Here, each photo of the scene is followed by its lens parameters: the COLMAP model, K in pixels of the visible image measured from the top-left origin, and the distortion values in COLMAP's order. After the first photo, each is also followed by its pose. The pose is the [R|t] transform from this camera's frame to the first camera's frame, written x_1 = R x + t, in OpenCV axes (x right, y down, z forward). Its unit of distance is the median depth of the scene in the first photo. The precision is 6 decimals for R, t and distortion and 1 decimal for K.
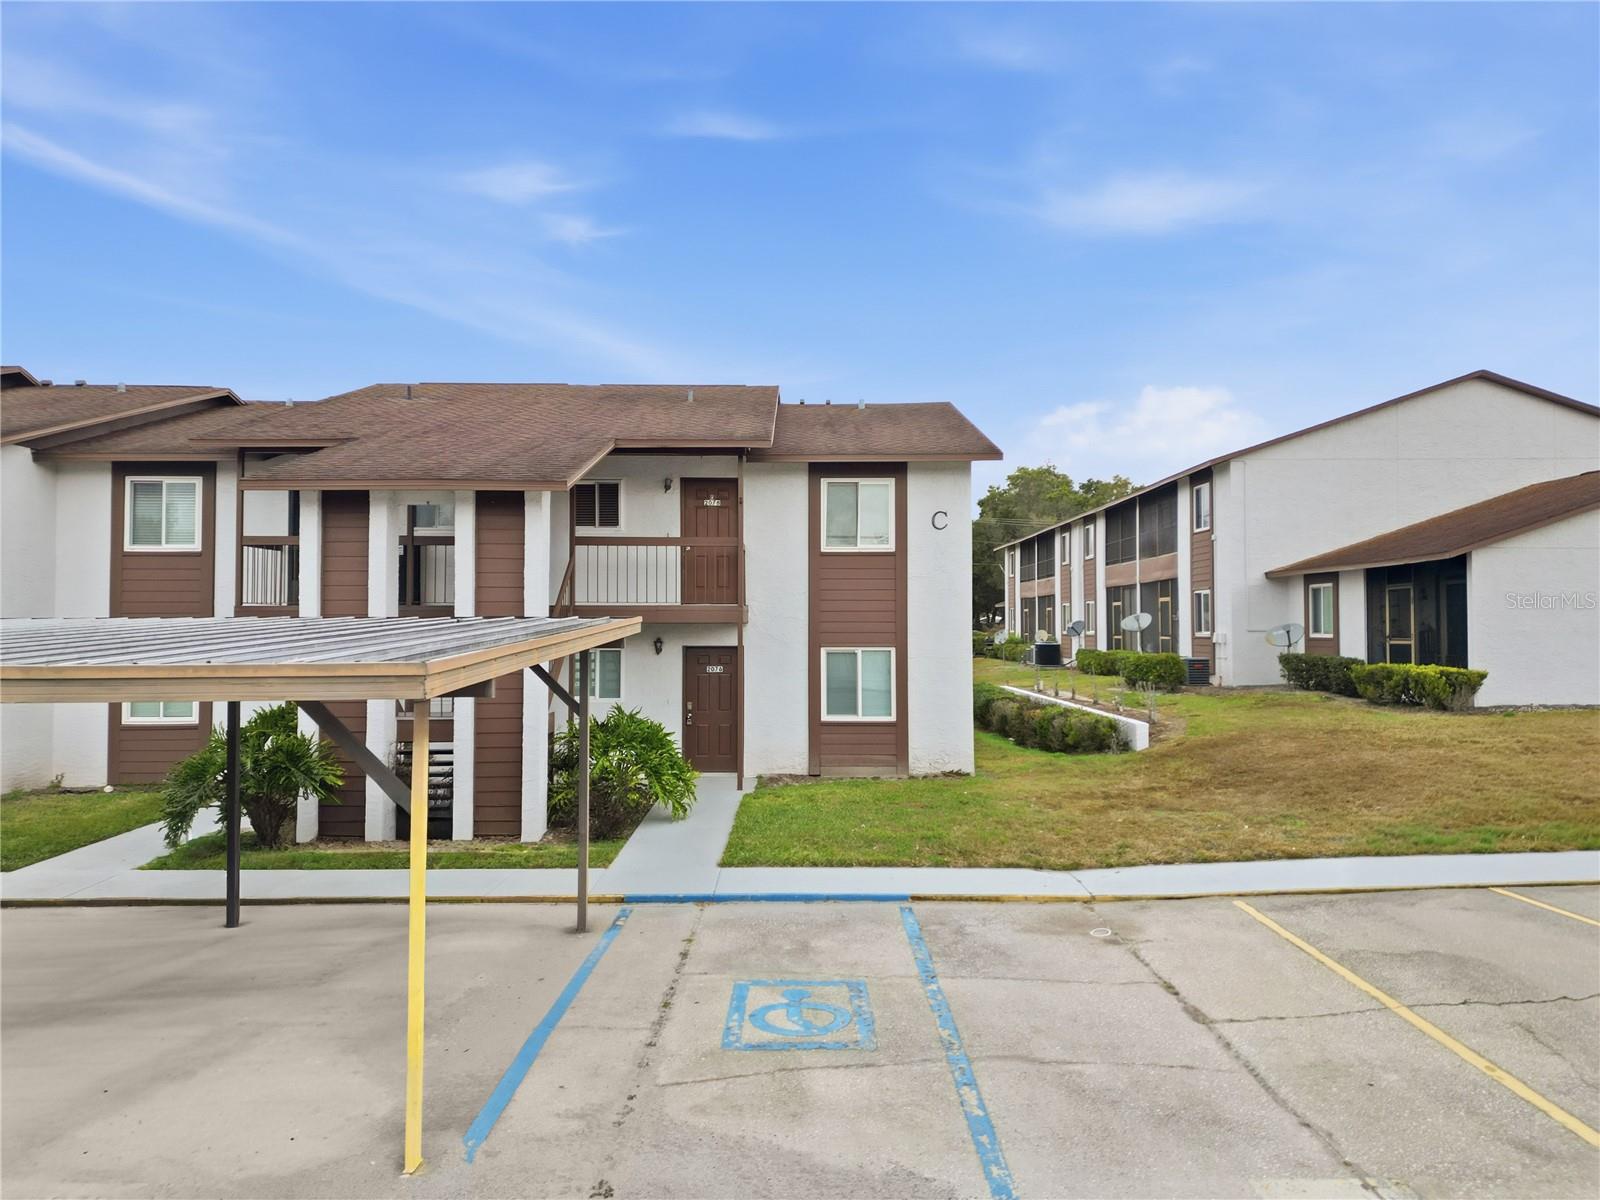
lens RADIAL K [[1122.6, 0, 800.0], [0, 1122.6, 600.0], [0, 0, 1]] dist [0.000724, -0.000386]
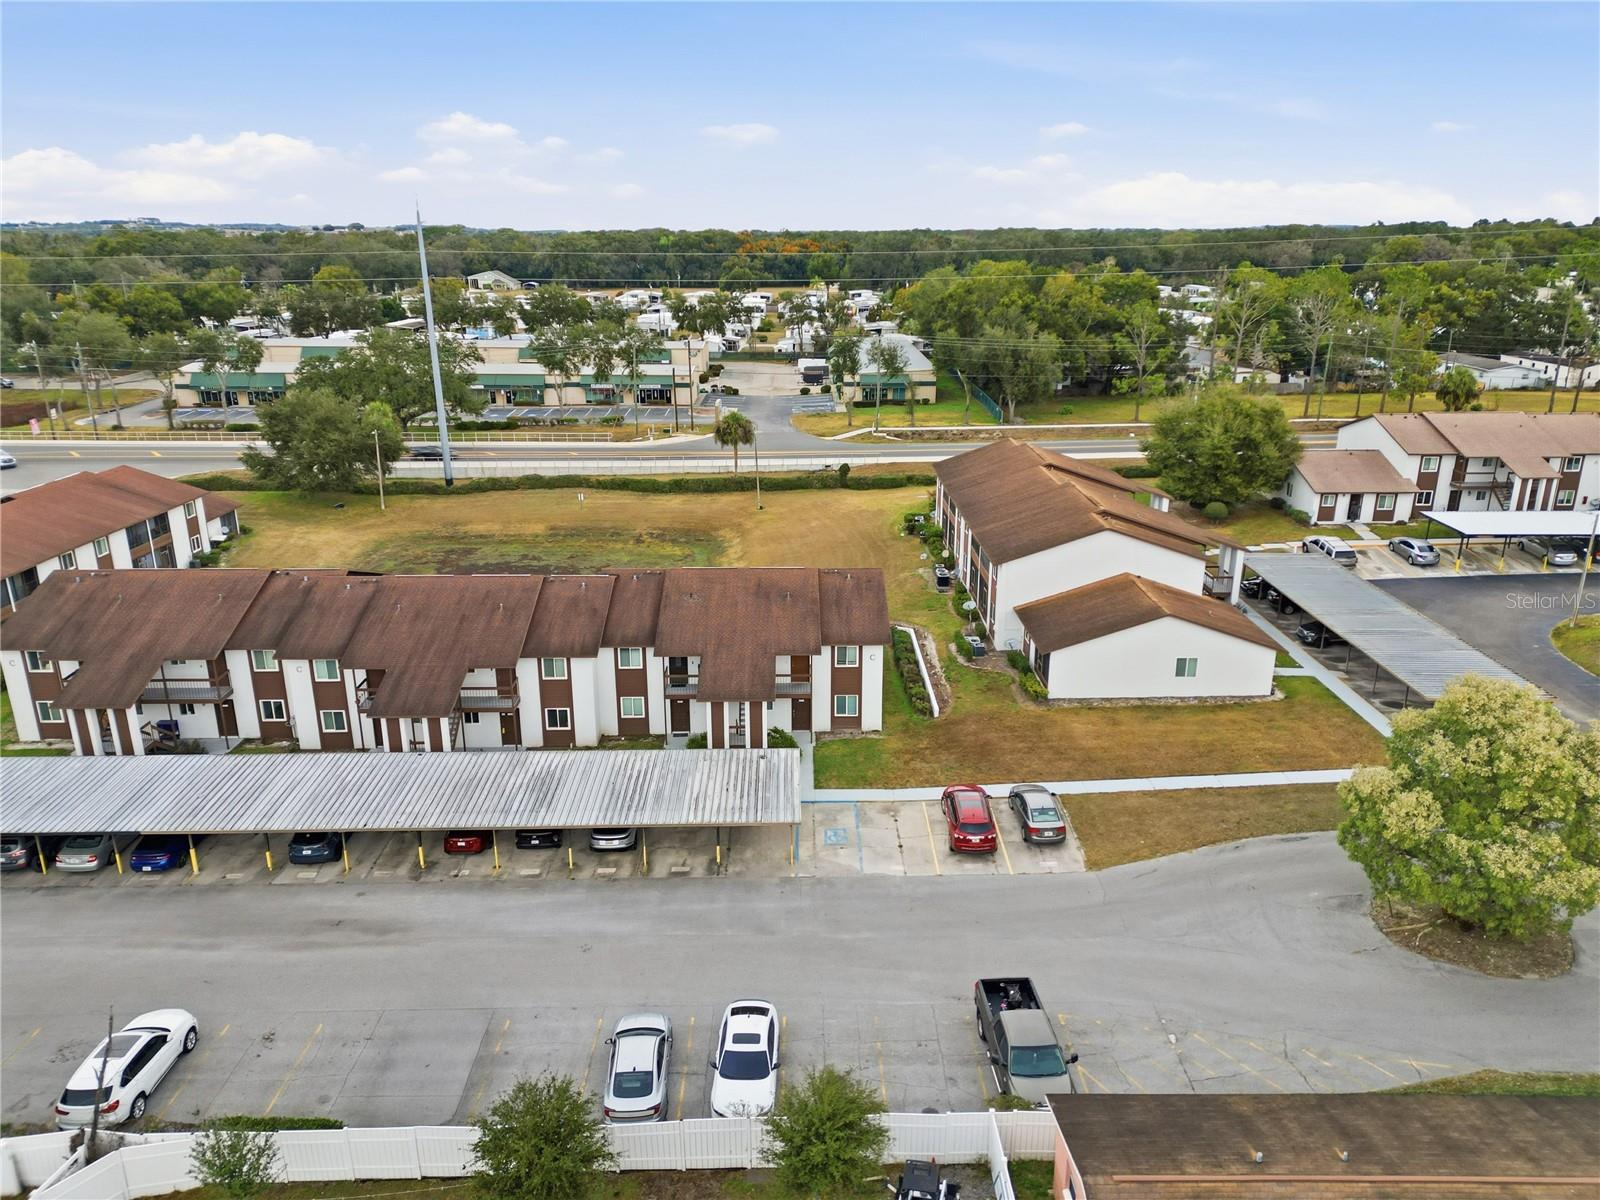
lens RADIAL K [[1107.9, 0, 800.0], [0, 1107.9, 600.0], [0, 0, 1]] dist [0.007764, -0.000199]
pose [[0.999954, -0.001712, 0.009408, -0.112574], [-0.001637, 0.938673, 0.344804, -1.321467], [-0.009421, -0.344804, 0.938628, -1.910642]]
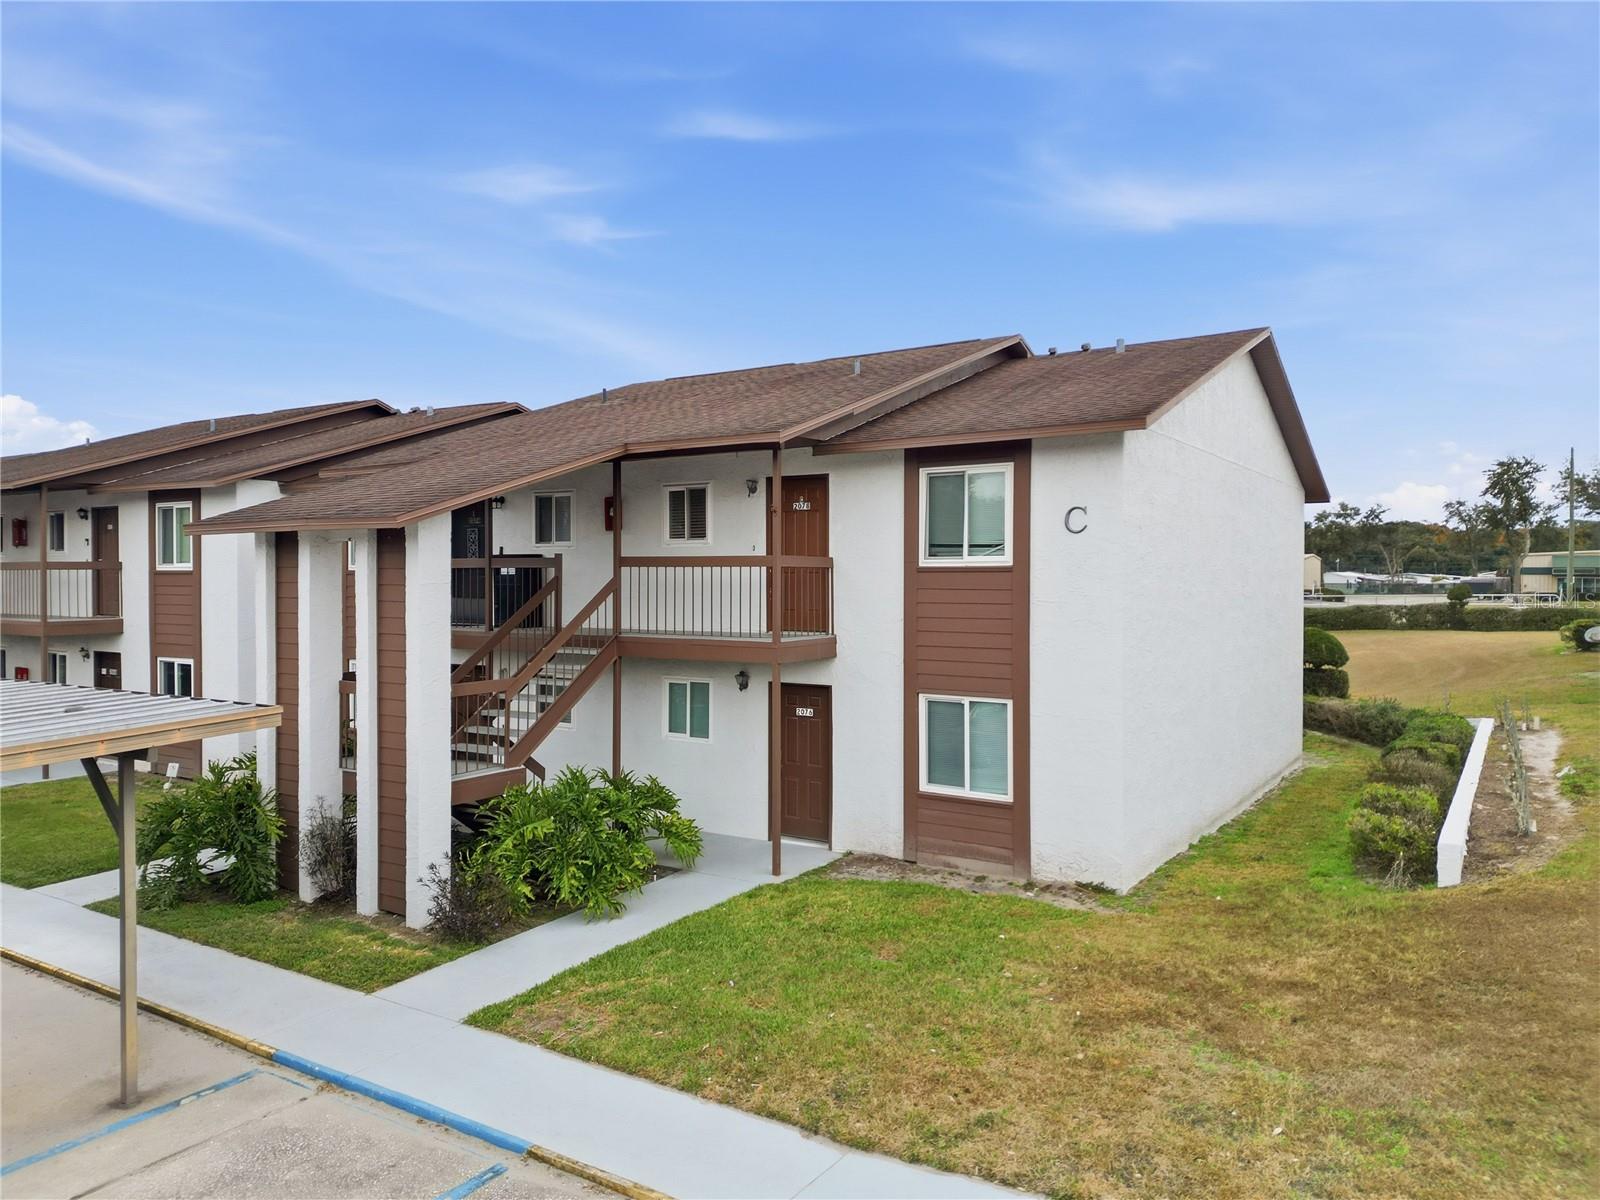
lens RADIAL K [[1107.9, 0, 800.0], [0, 1107.9, 600.0], [0, 0, 1]] dist [0.007764, -0.000199]
pose [[0.835532, 0.011173, -0.549328, 0.359313], [0.014568, 0.998991, 0.042476, -0.053572], [0.549249, -0.043492, 0.834526, 0.337482]]
